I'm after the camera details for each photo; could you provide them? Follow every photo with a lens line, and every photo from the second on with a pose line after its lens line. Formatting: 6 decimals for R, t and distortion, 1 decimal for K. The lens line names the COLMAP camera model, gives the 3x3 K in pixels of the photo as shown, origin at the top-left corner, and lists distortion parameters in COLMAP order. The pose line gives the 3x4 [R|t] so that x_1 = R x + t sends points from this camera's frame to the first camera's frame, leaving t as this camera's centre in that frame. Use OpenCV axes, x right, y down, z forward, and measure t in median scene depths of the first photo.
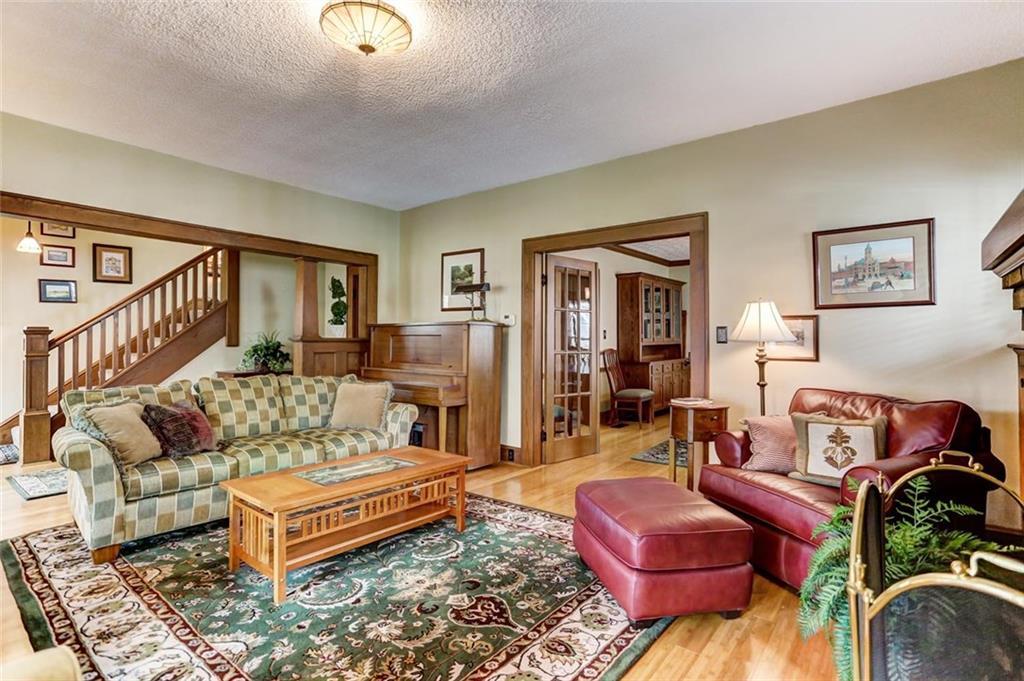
lens RADIAL K [[496.4, 0, 516.3], [0, 496.4, 335.1], [0, 0, 1]] dist [-0.033825, 0.011443]
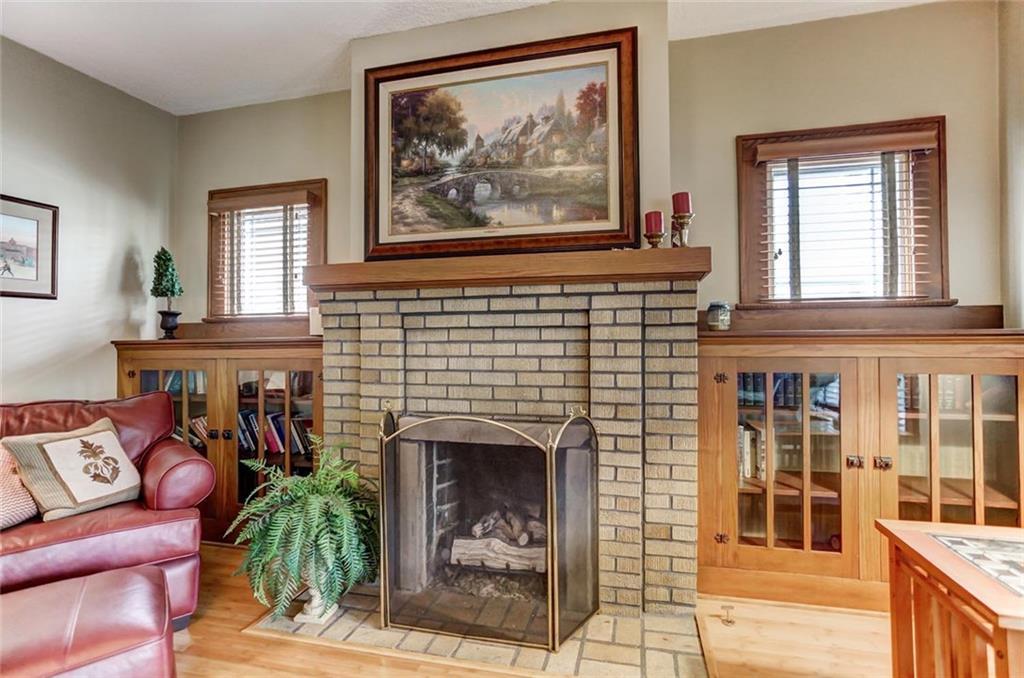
lens RADIAL K [[496.4, 0, 515.7], [0, 496.4, 332.9], [0, 0, 1]] dist [-0.033825, 0.011443]
pose [[-0.400453, 0.011548, 0.916244, -0.463969], [-0.000509, 0.999918, -0.012826, 0.018595], [-0.916317, -0.005603, -0.400414, 0.753998]]
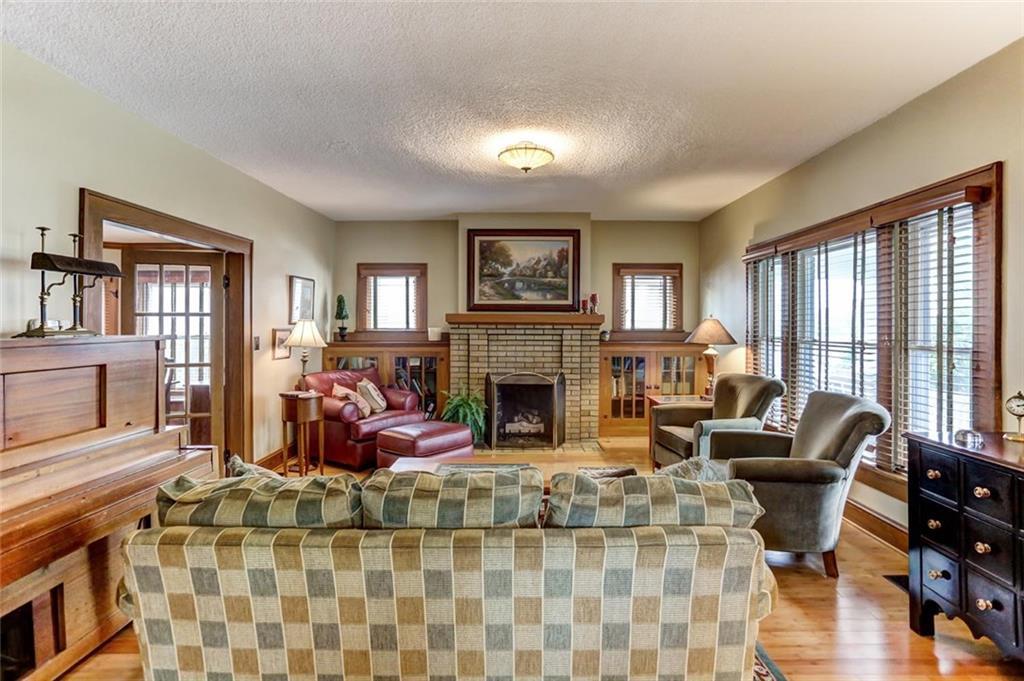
lens RADIAL K [[496.4, 0, 524.3], [0, 496.4, 321.8], [0, 0, 1]] dist [-0.033825, 0.011443]
pose [[-0.618795, -0.003852, 0.785543, -1.638573], [-0.011193, 0.999930, -0.003914, -0.097063], [-0.785472, -0.011214, -0.618795, 2.085577]]
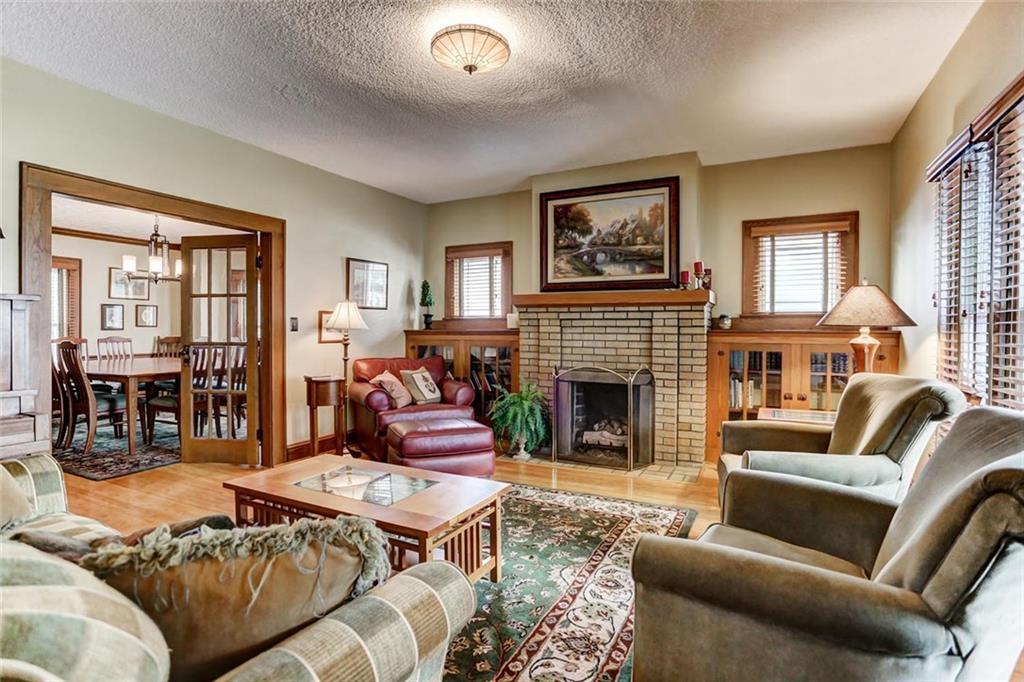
lens RADIAL K [[496.4, 0, 525.0], [0, 496.4, 330.1], [0, 0, 1]] dist [-0.033825, 0.011443]
pose [[-0.199744, -0.008580, 0.979811, -1.513102], [-0.010627, 0.999922, 0.006590, -0.001144], [-0.979790, -0.009096, -0.199820, 1.145161]]
